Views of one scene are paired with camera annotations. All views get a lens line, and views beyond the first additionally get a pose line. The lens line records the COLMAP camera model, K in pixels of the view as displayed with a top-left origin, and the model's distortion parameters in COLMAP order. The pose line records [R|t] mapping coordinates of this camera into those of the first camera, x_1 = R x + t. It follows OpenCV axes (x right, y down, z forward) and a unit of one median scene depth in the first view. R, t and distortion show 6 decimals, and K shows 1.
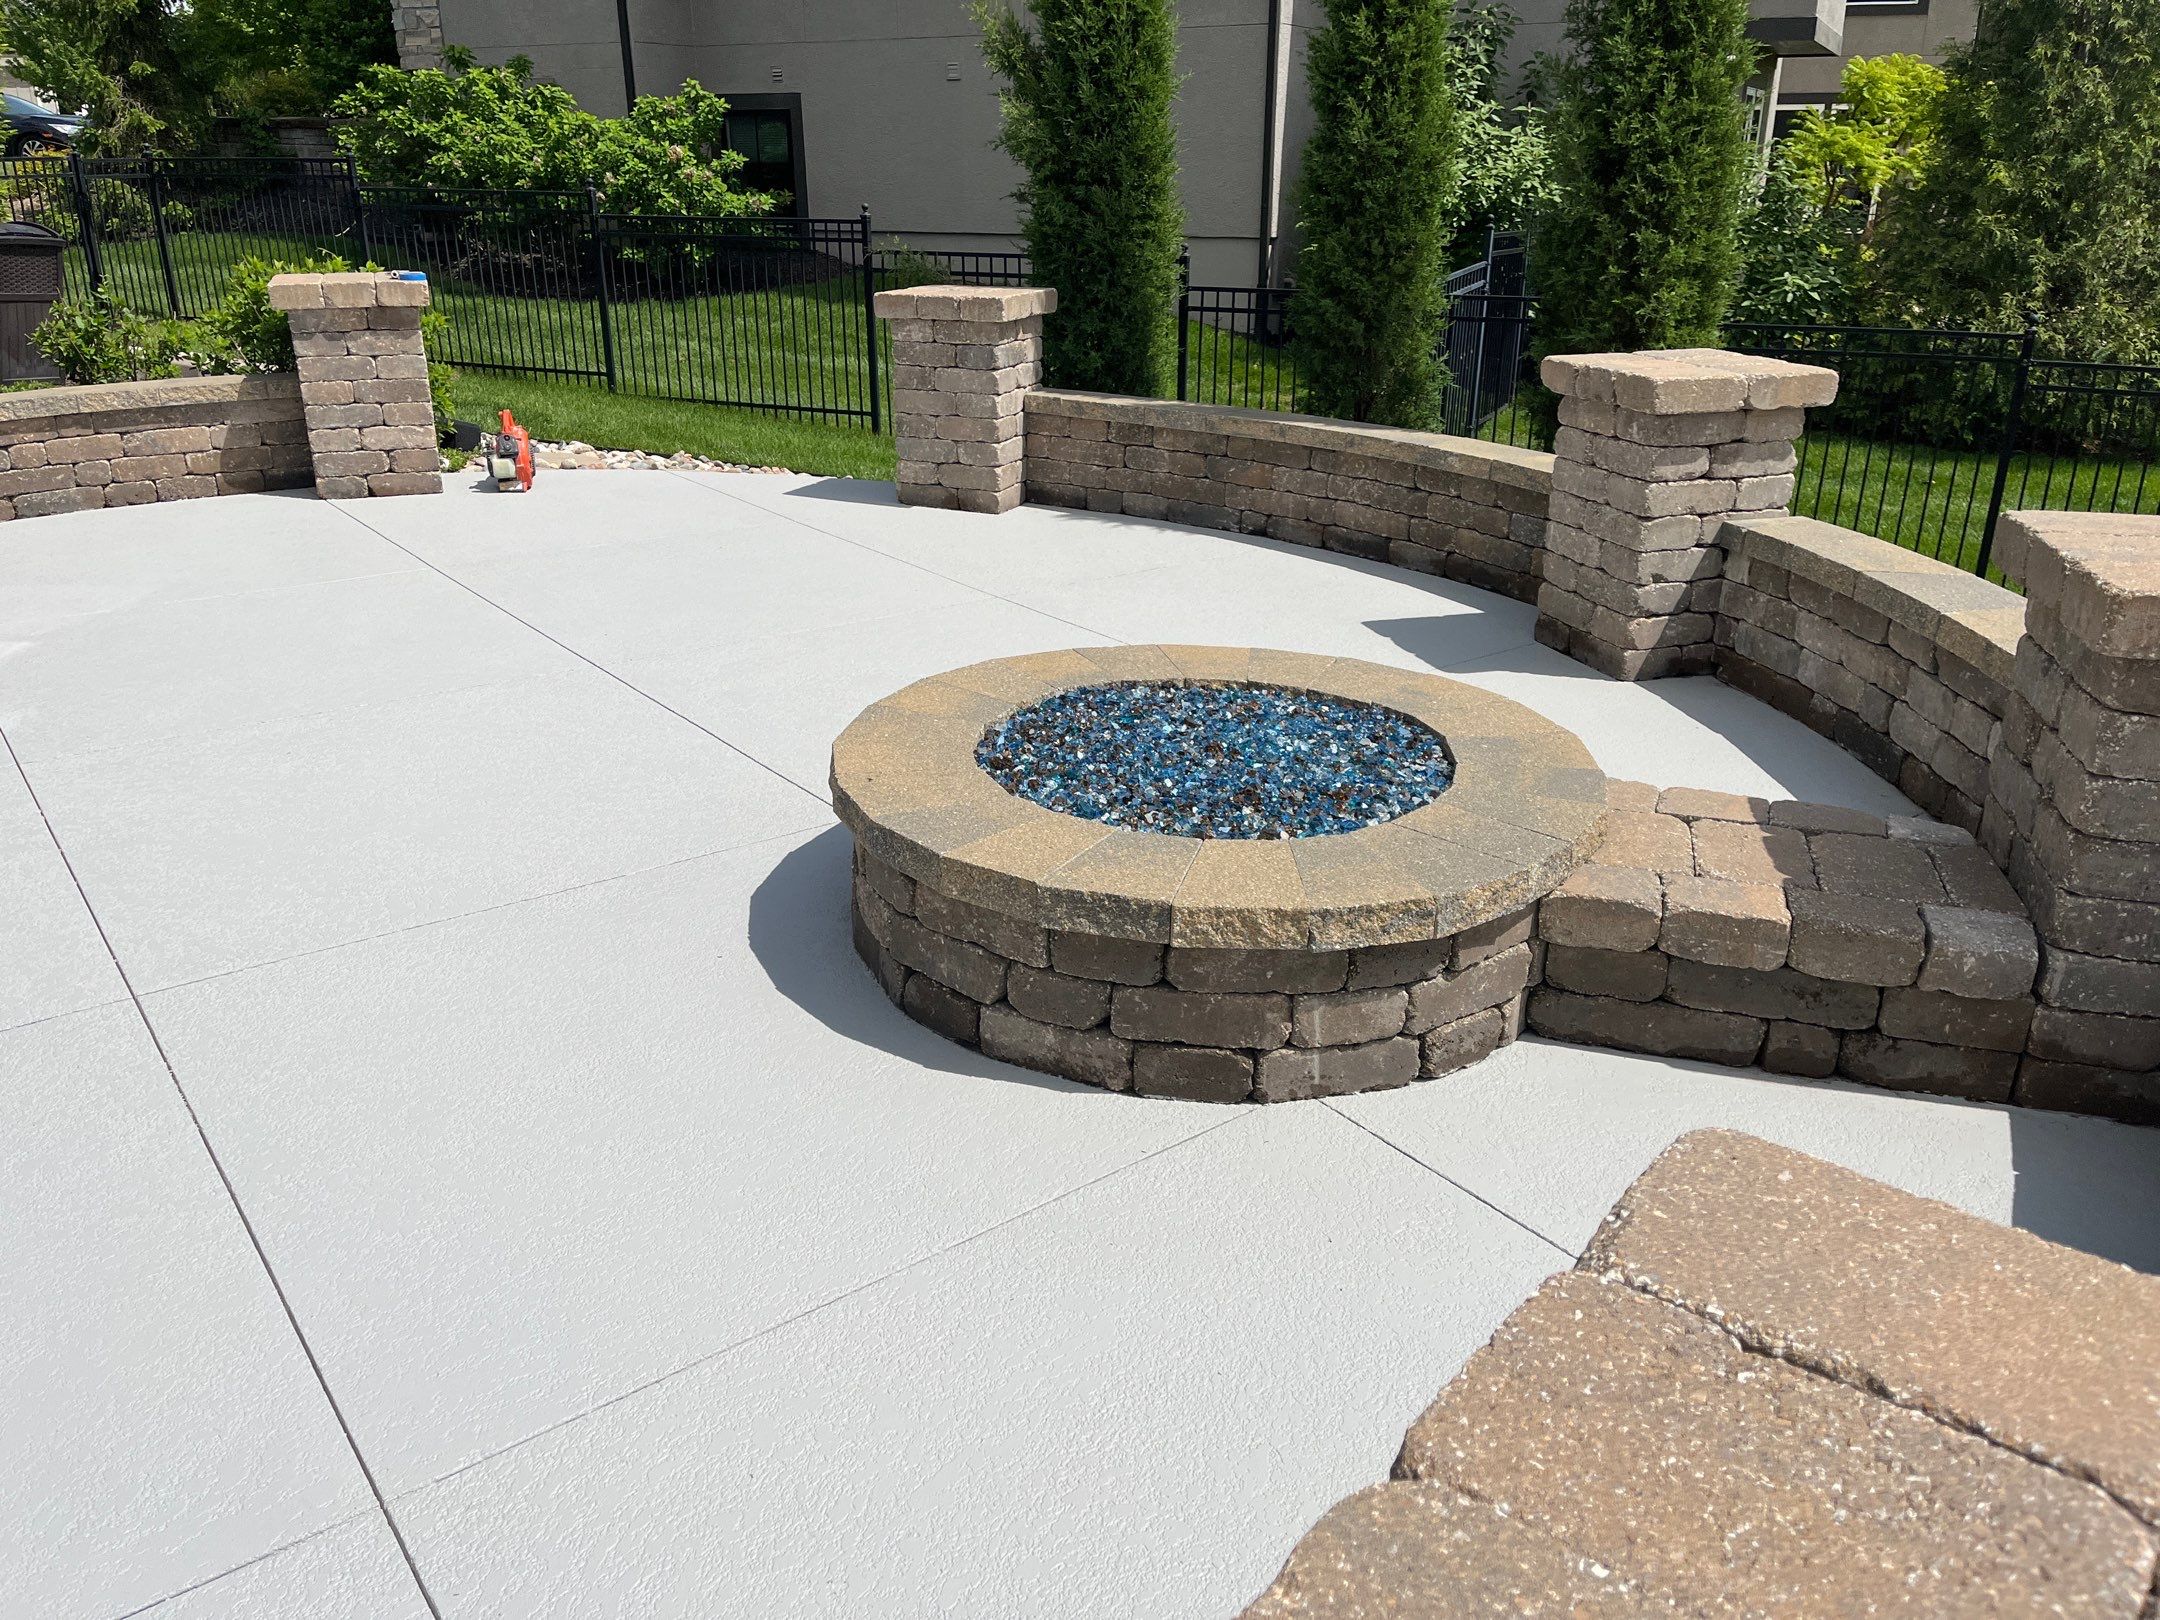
lens RADIAL K [[1621.0, 0, 1085.6], [0, 1621.0, 798.8], [0, 0, 1]] dist [0.062147, -0.071792]
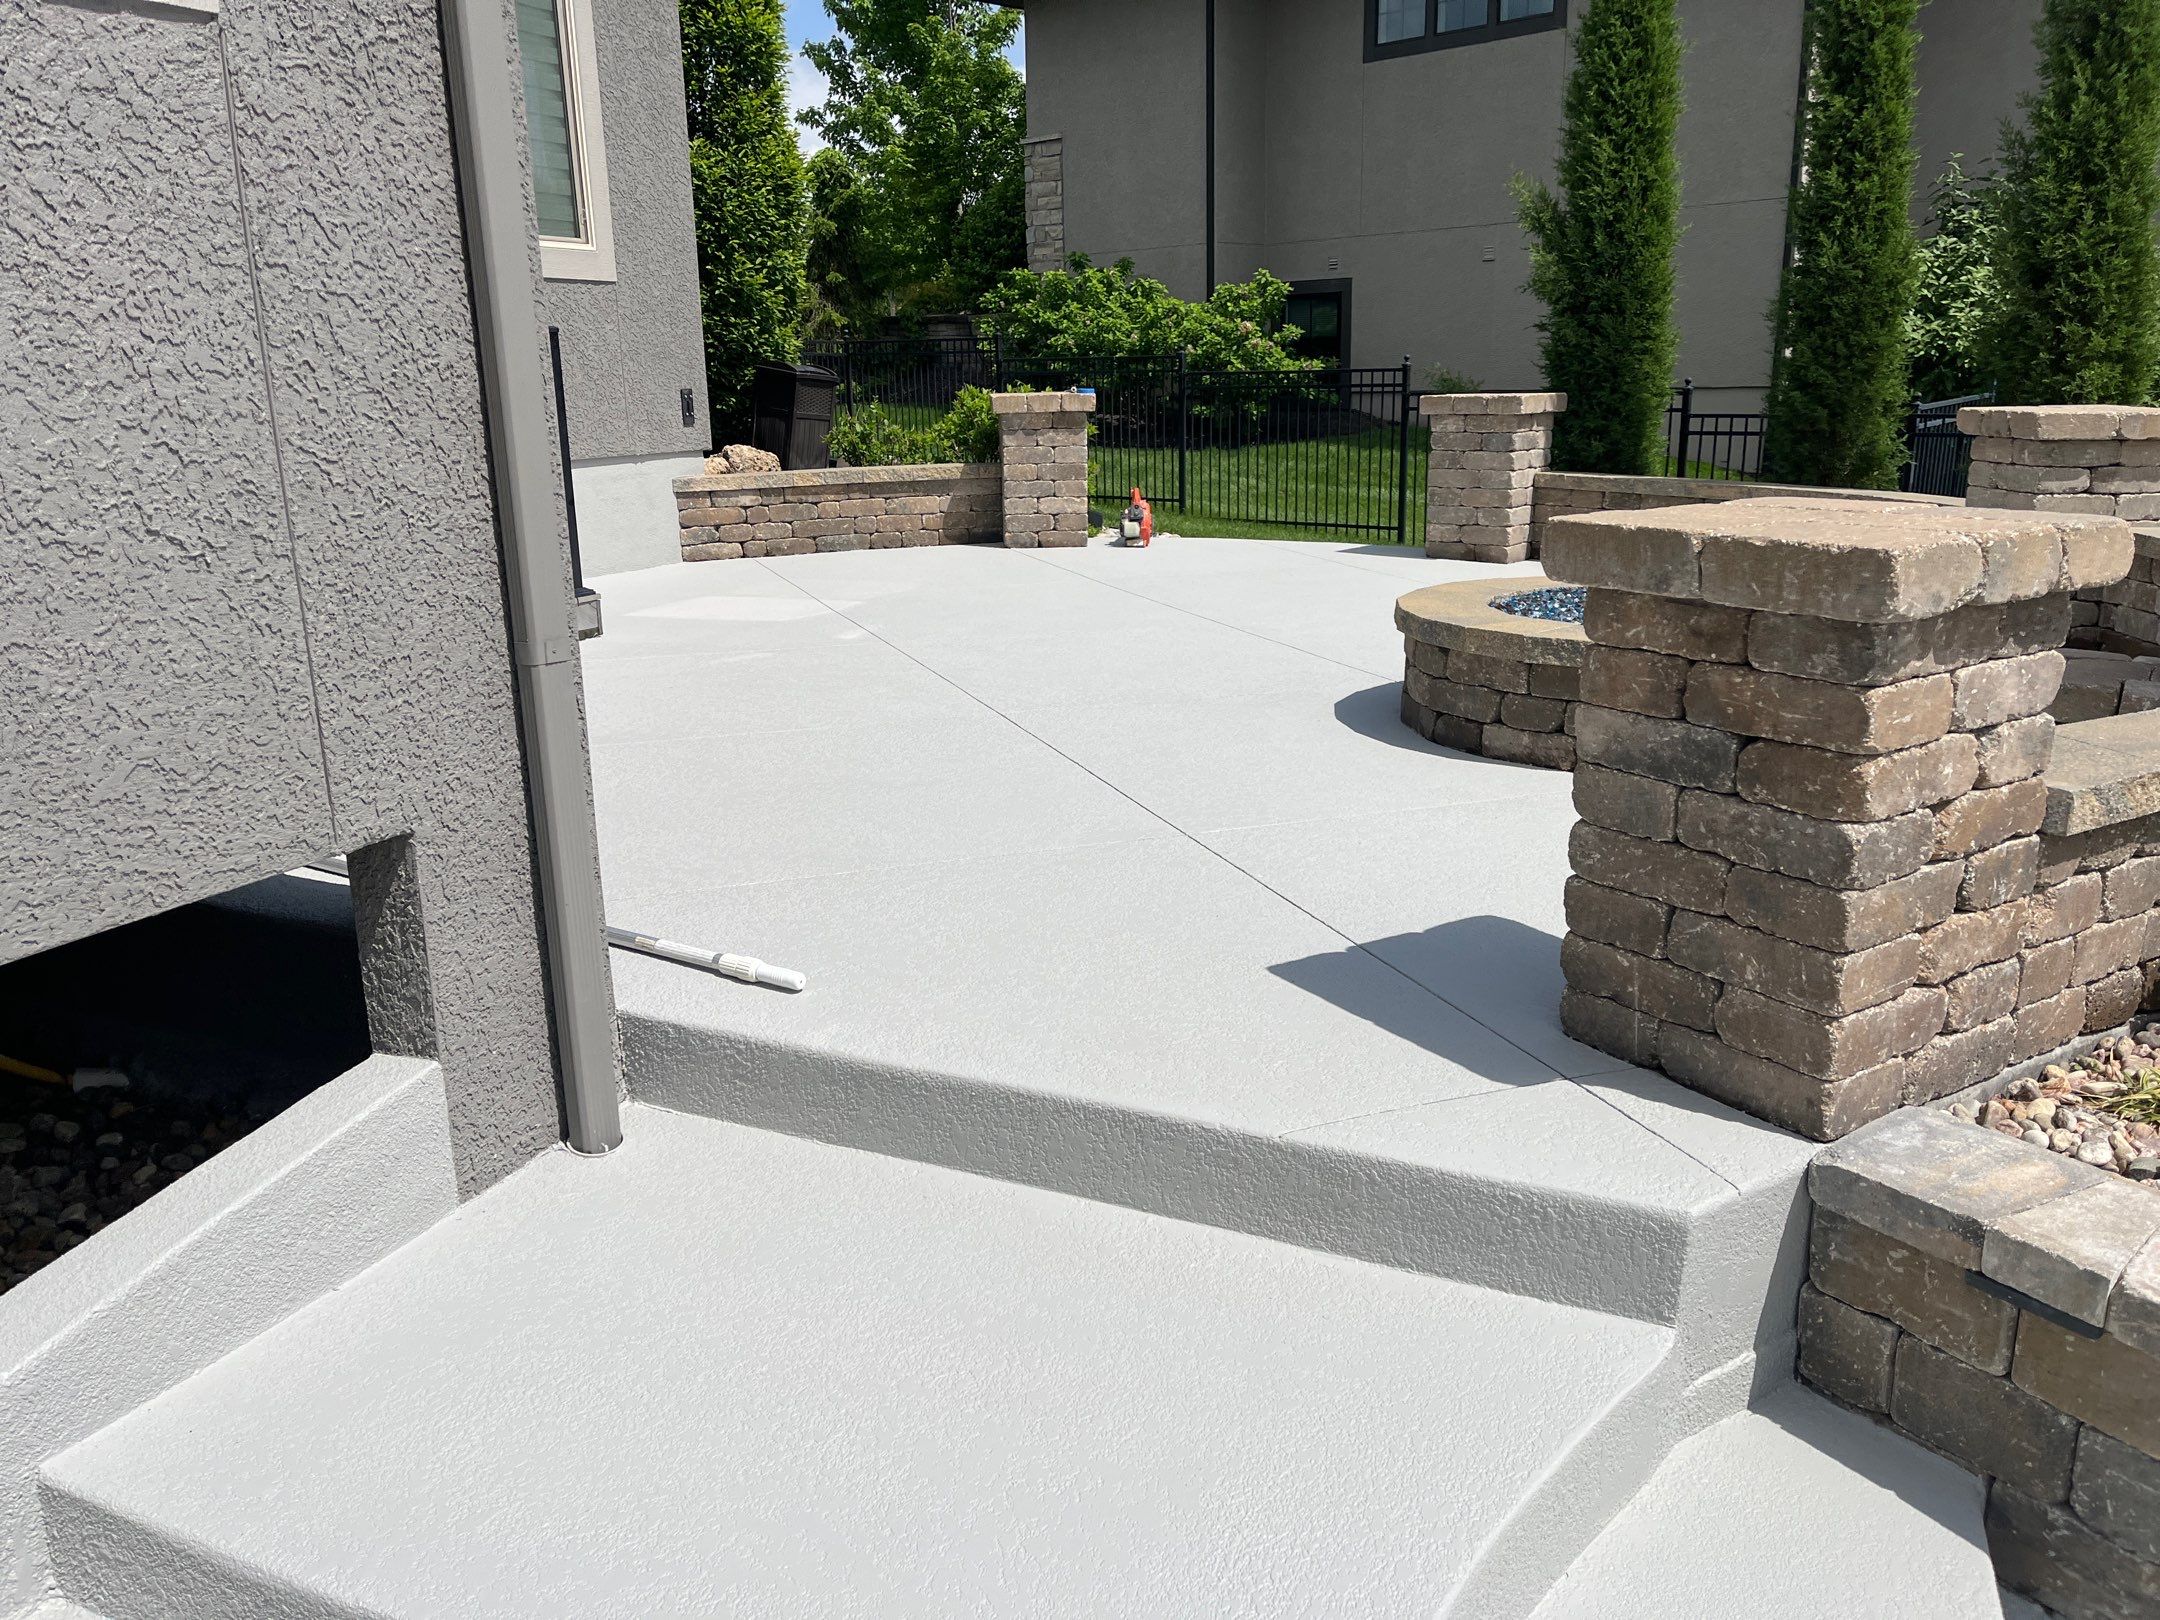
lens RADIAL K [[1688.3, 0, 1089.0], [0, 1688.3, 807.8], [0, 0, 1]] dist [0.078431, -0.106496]
pose [[0.957753, 0.053204, -0.282629, 0.017721], [-0.087036, 0.990276, -0.108524, 0.177580], [0.274107, 0.128538, 0.953070, -0.308473]]
